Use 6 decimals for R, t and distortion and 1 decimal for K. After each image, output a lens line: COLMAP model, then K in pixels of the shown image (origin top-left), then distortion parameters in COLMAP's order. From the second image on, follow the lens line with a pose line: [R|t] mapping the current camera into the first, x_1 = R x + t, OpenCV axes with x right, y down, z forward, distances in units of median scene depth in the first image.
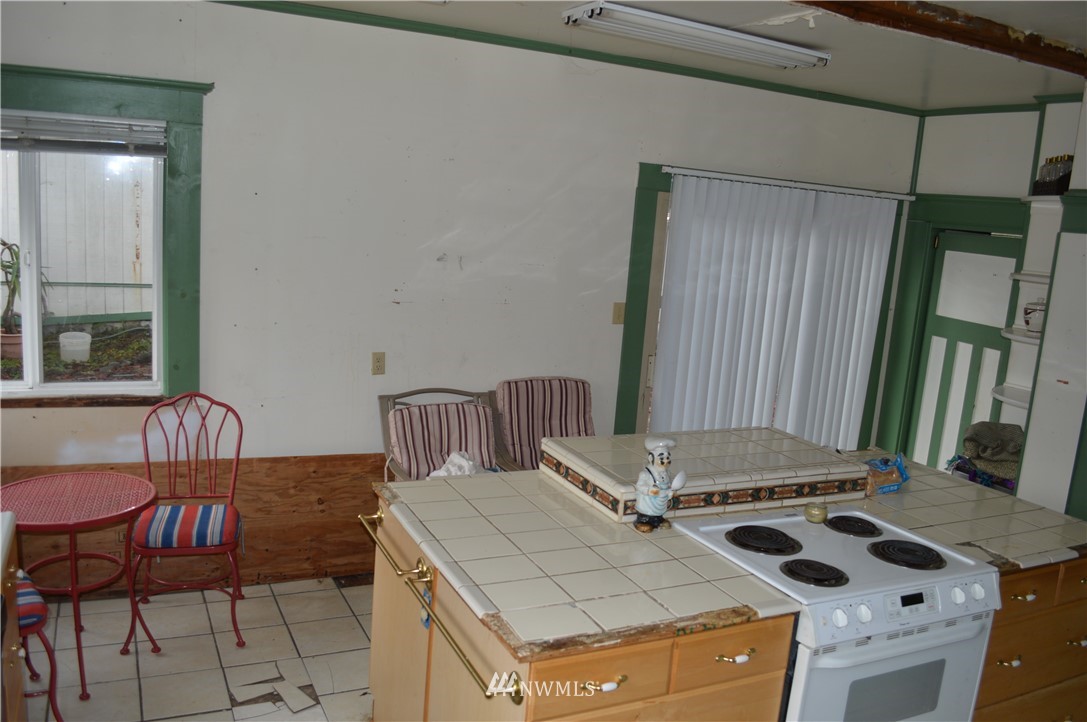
lens RADIAL K [[875.2, 0, 545.6], [0, 875.2, 362.7], [0, 0, 1]] dist [-0.066551, -0.001903]
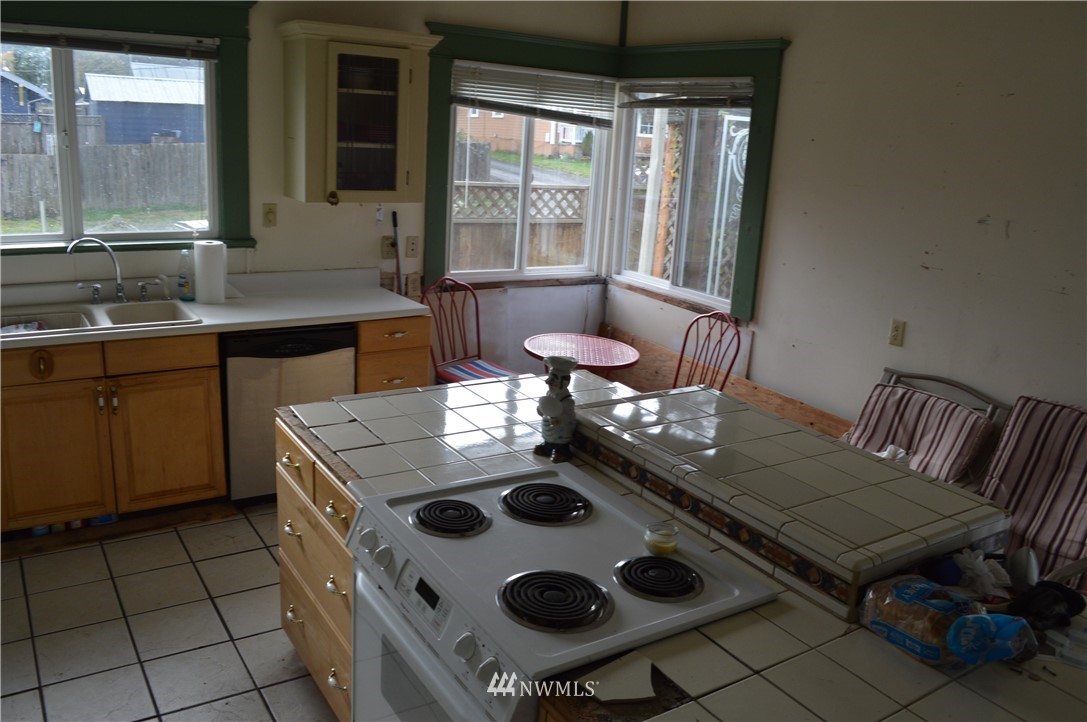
lens RADIAL K [[875.2, 0, 546.7], [0, 875.2, 360.1], [0, 0, 1]] dist [-0.066551, -0.001903]
pose [[0.127341, 0.193305, -0.972840, 0.721415], [-0.229152, 0.960023, 0.160763, -0.037530], [0.965025, 0.202457, 0.166547, 0.600230]]
